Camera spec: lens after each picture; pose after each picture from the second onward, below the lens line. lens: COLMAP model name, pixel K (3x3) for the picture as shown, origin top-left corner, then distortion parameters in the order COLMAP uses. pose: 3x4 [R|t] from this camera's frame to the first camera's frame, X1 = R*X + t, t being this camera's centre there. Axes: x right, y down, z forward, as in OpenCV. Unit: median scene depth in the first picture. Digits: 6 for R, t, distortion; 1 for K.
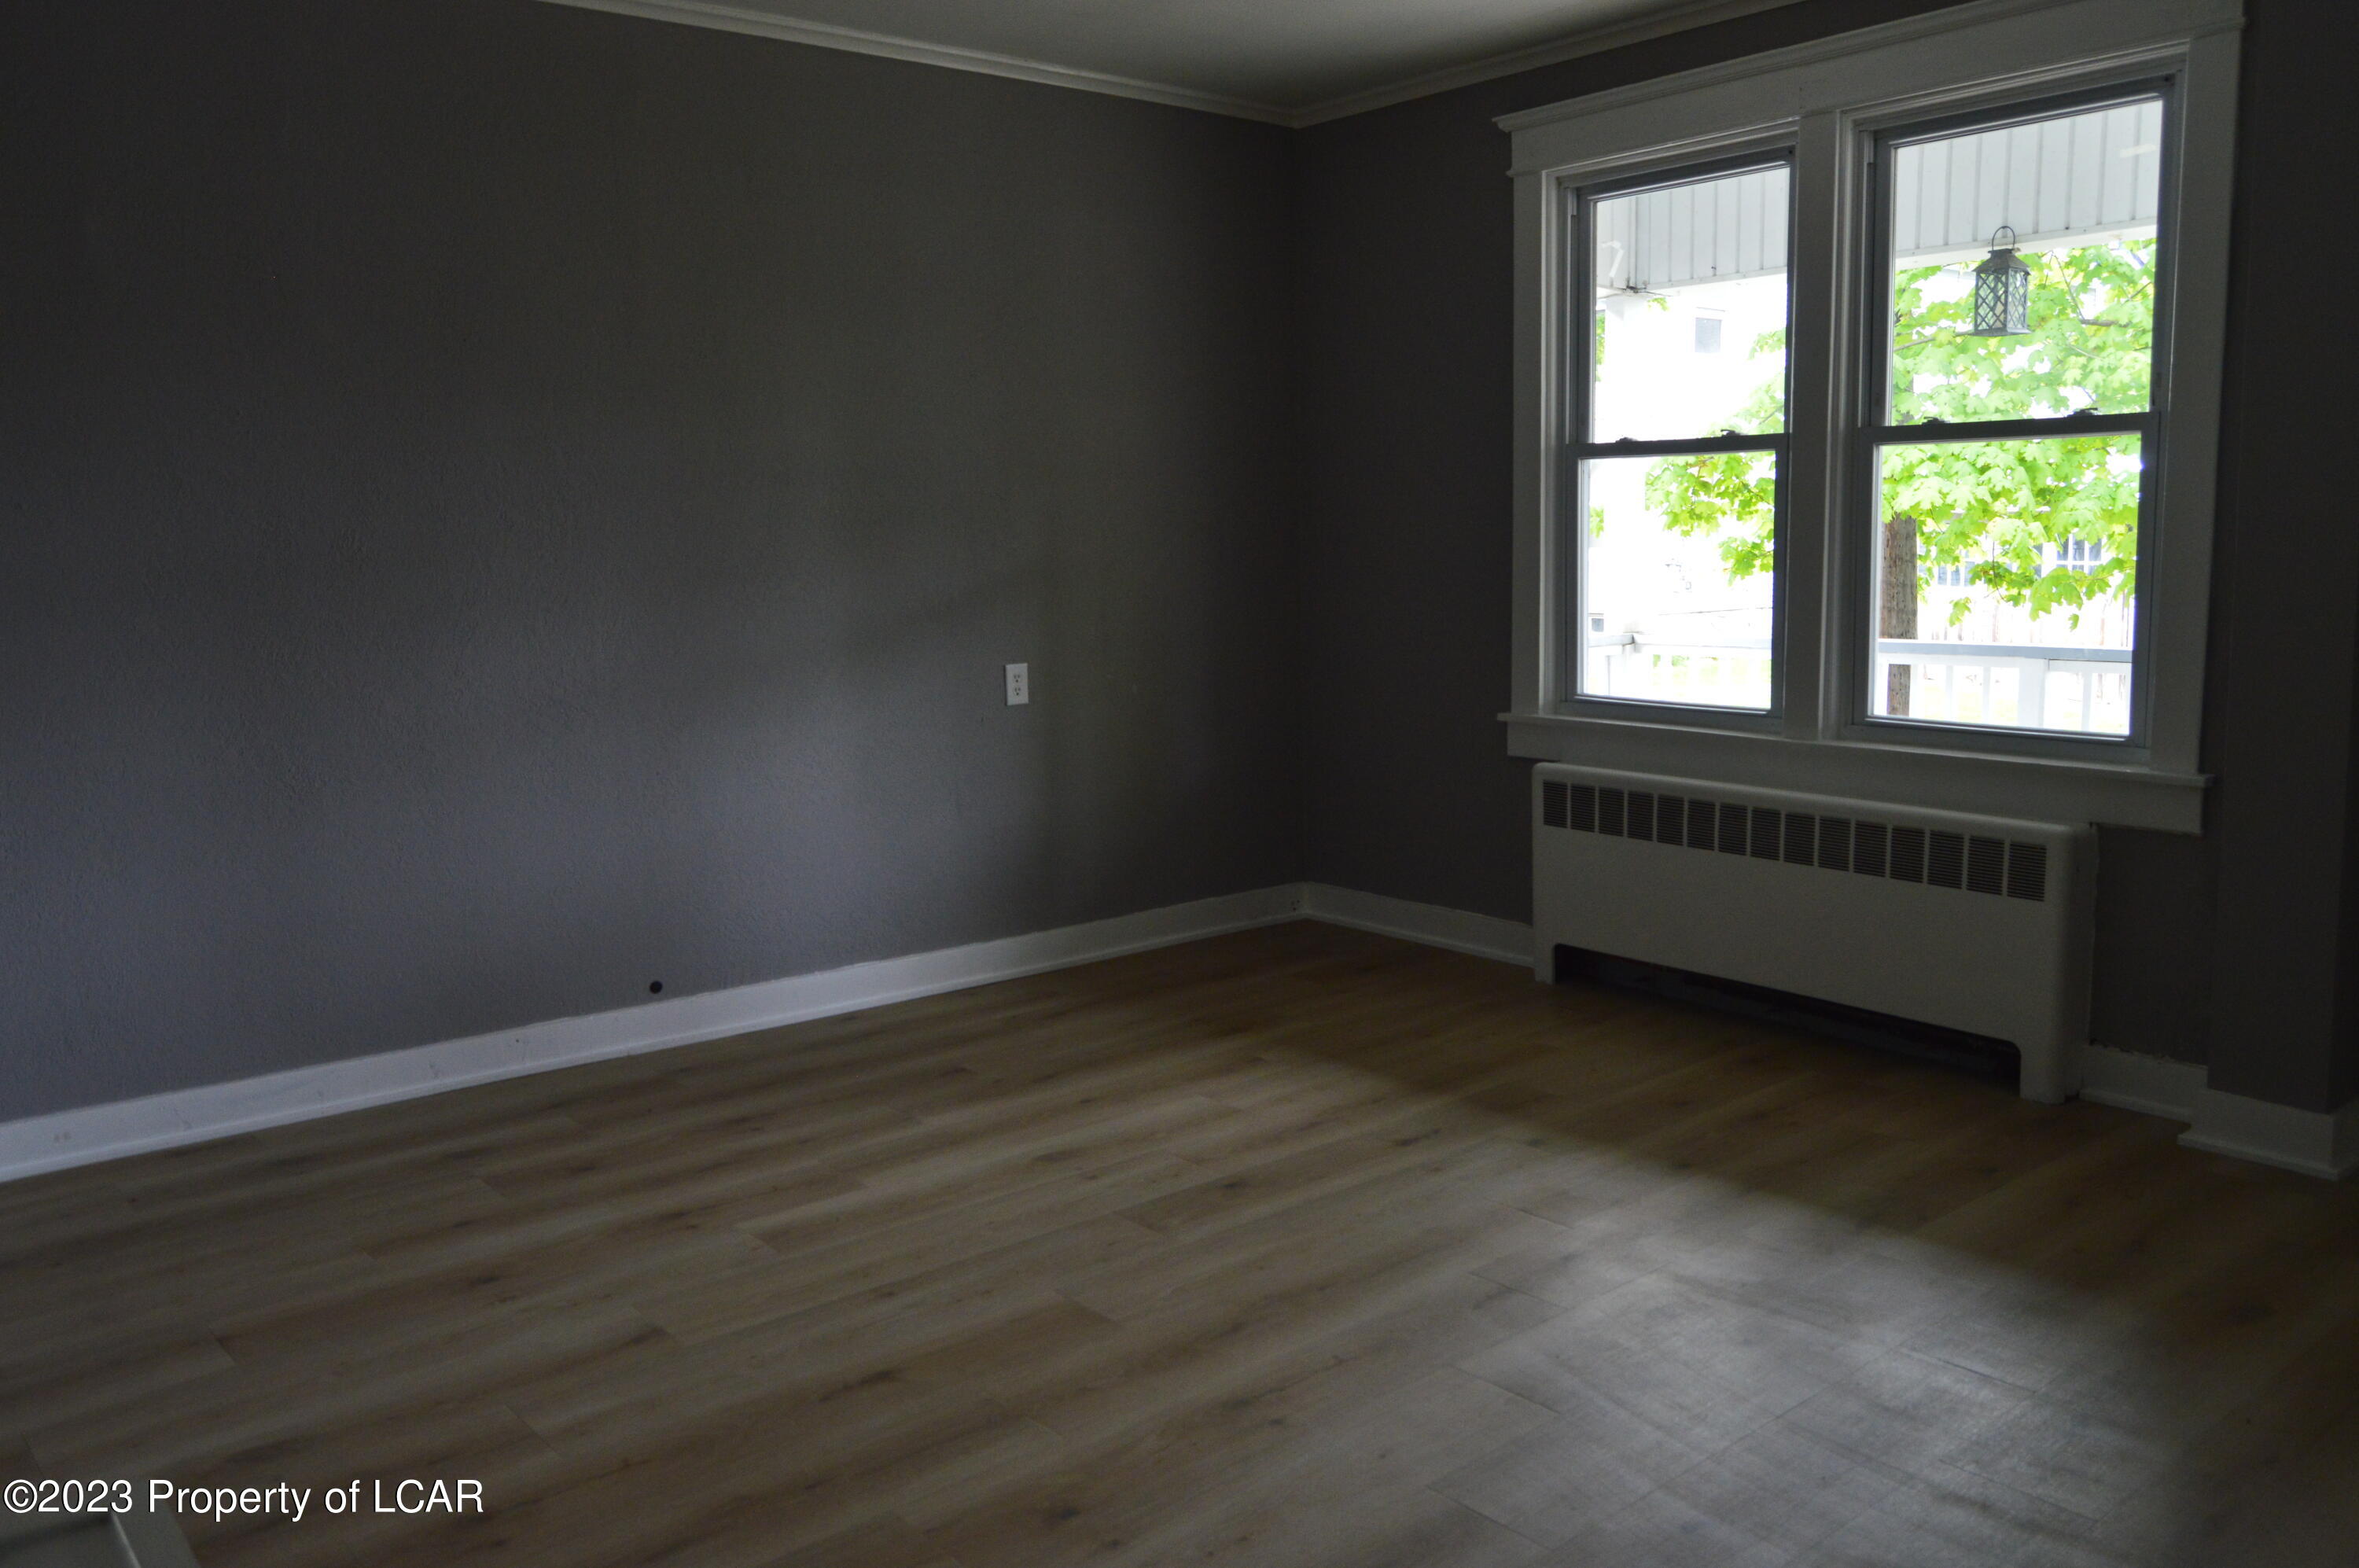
lens RADIAL K [[1875.3, 0, 1177.1], [0, 1875.3, 766.9], [0, 0, 1]] dist [0.001100, 0.003526]
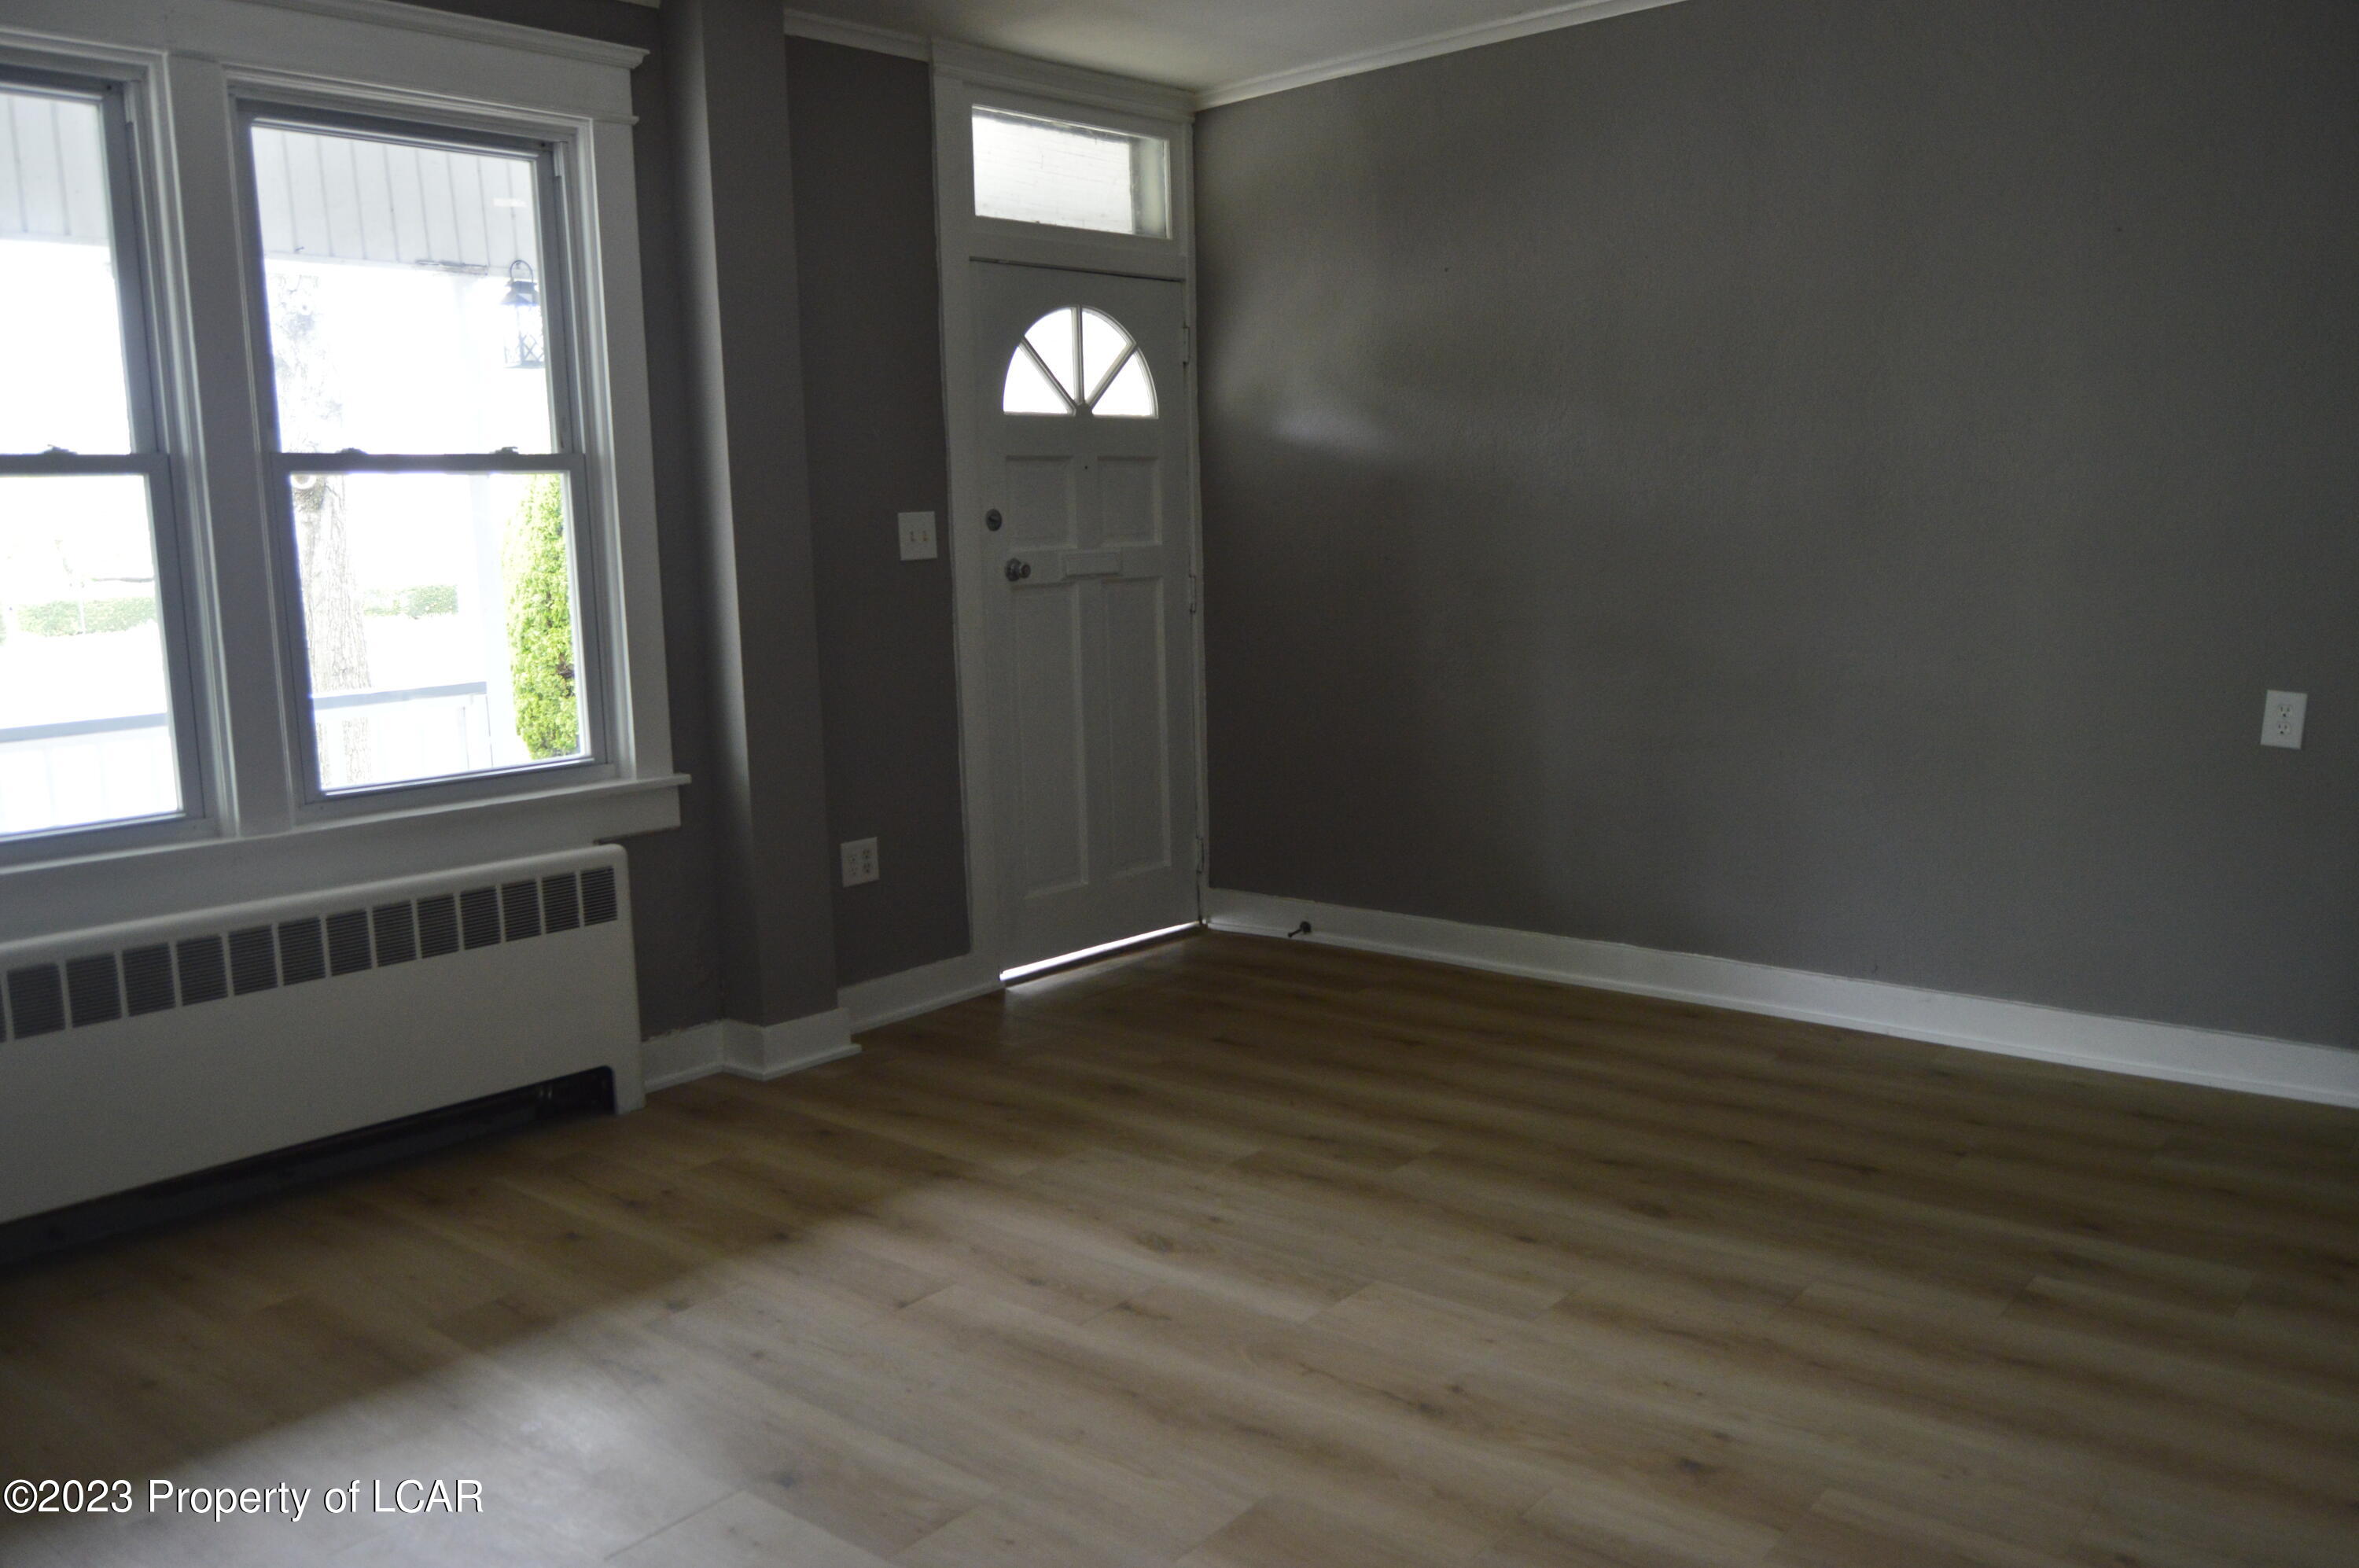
lens RADIAL K [[1875.3, 0, 1193.5], [0, 1875.3, 766.2], [0, 0, 1]] dist [0.001100, 0.003526]
pose [[-0.173102, -0.104989, 0.979292, -0.559647], [0.166772, 0.976820, 0.134203, -0.090452], [-0.970682, 0.186549, -0.151580, 0.776511]]
